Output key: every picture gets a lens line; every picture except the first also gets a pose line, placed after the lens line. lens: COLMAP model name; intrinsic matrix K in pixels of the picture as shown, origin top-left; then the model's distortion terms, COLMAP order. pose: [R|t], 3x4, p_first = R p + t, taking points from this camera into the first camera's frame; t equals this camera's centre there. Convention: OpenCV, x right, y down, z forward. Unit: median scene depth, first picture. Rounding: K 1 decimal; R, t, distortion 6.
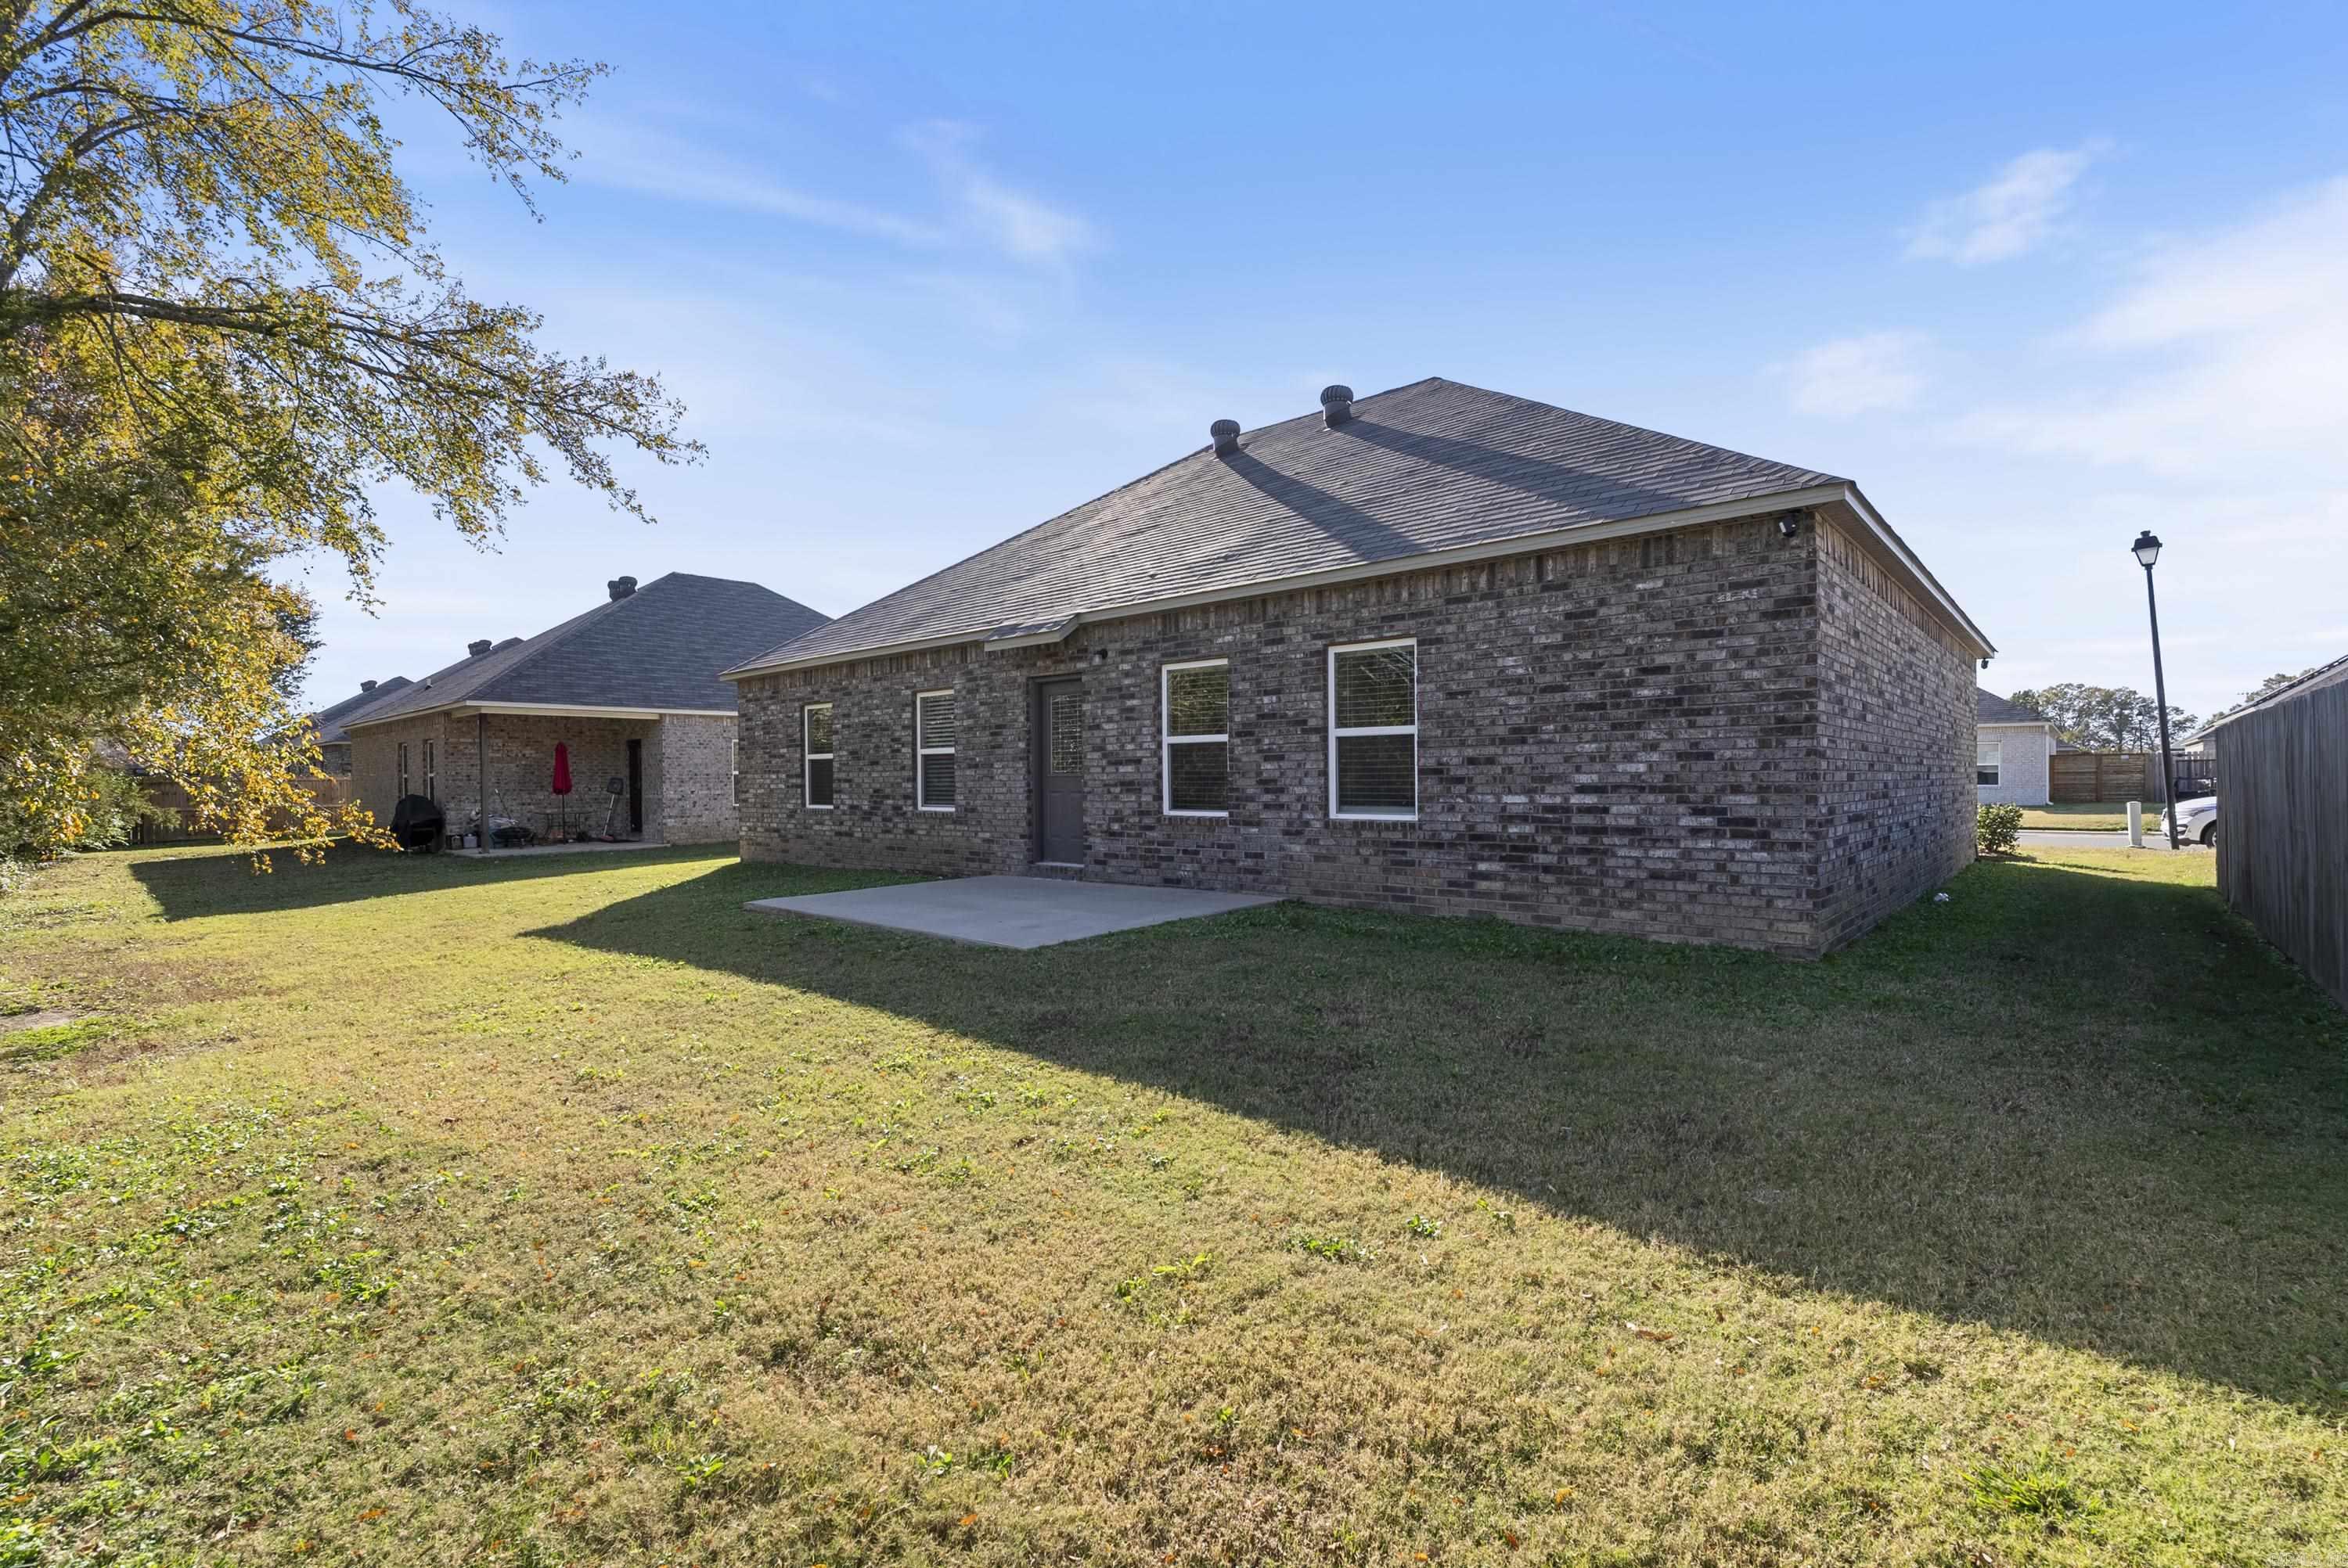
lens RADIAL K [[1041.8, 0, 1172.3], [0, 1041.8, 760.8], [0, 0, 1]] dist [-0.007342, 0.001614]
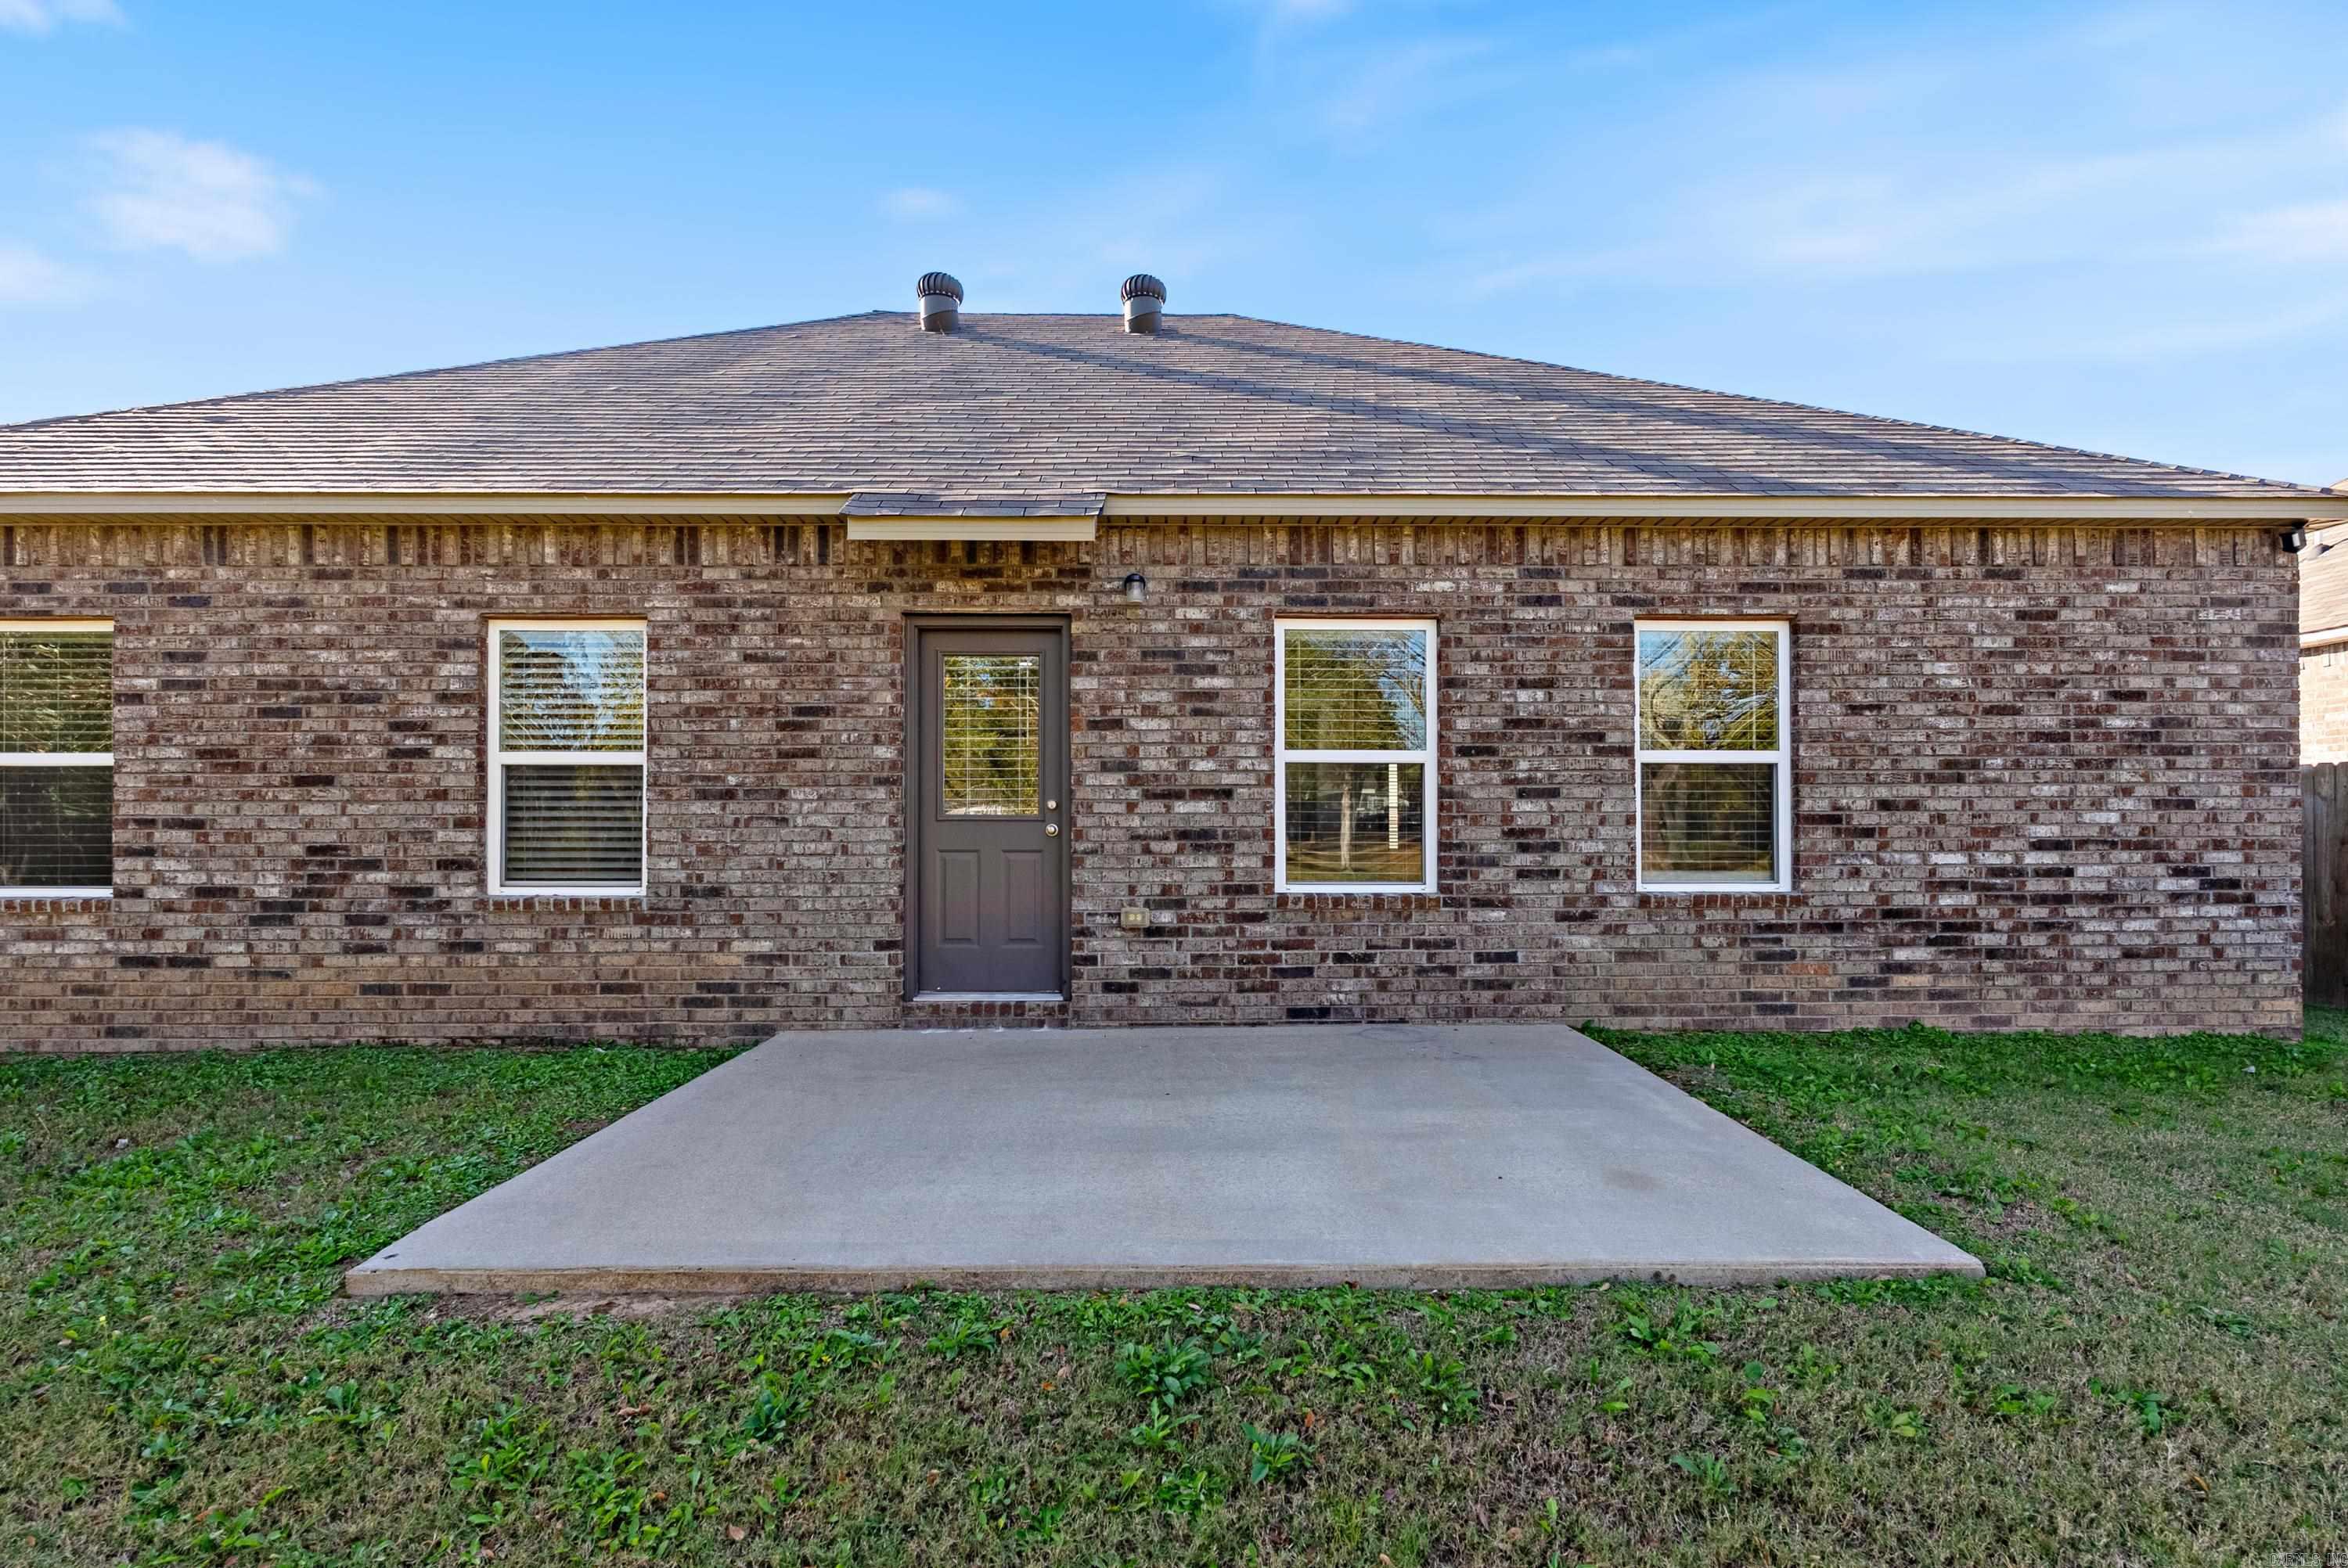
lens RADIAL K [[1041.8, 0, 1174.3], [0, 1041.8, 794.2], [0, 0, 1]] dist [-0.007342, 0.001614]
pose [[0.728733, 0.016953, 0.684588, -0.512953], [-0.018583, 0.999815, -0.004977, 0.004962], [-0.684546, -0.009095, 0.728913, 0.774432]]
